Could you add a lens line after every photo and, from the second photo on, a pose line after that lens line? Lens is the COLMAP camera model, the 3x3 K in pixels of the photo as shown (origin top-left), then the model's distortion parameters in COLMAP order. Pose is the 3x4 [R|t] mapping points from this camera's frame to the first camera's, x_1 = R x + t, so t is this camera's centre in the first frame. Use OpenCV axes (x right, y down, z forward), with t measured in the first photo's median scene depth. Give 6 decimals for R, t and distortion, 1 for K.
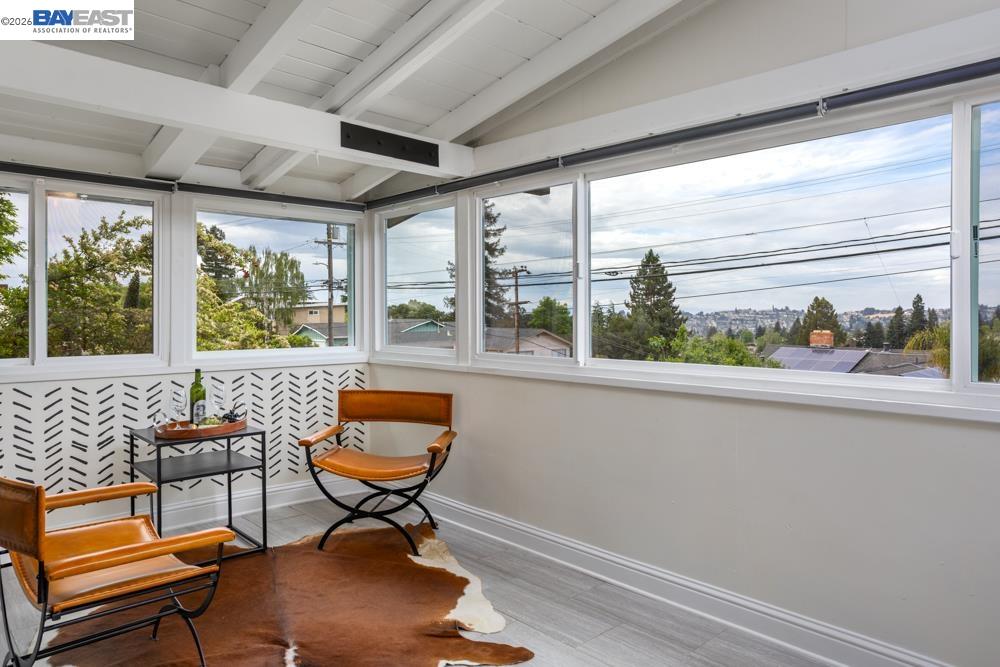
lens RADIAL K [[666.7, 0, 484.4], [0, 666.7, 309.2], [0, 0, 1]] dist [0.007442, 0.018857]
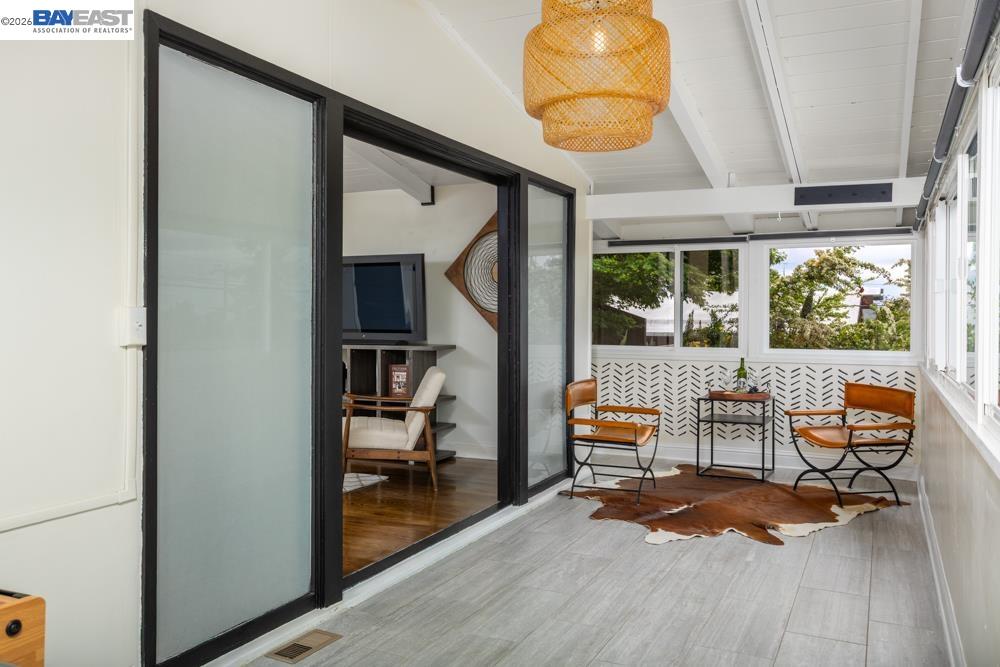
lens RADIAL K [[842.1, 0, 499.1], [0, 842.1, 327.4], [0, 0, 1]] dist [-0.077807, -0.001600]
pose [[0.389740, 0.014546, -0.920810, 1.162031], [-0.000360, 0.999878, 0.015643, -0.010816], [0.920925, -0.005765, 0.389698, -0.268694]]
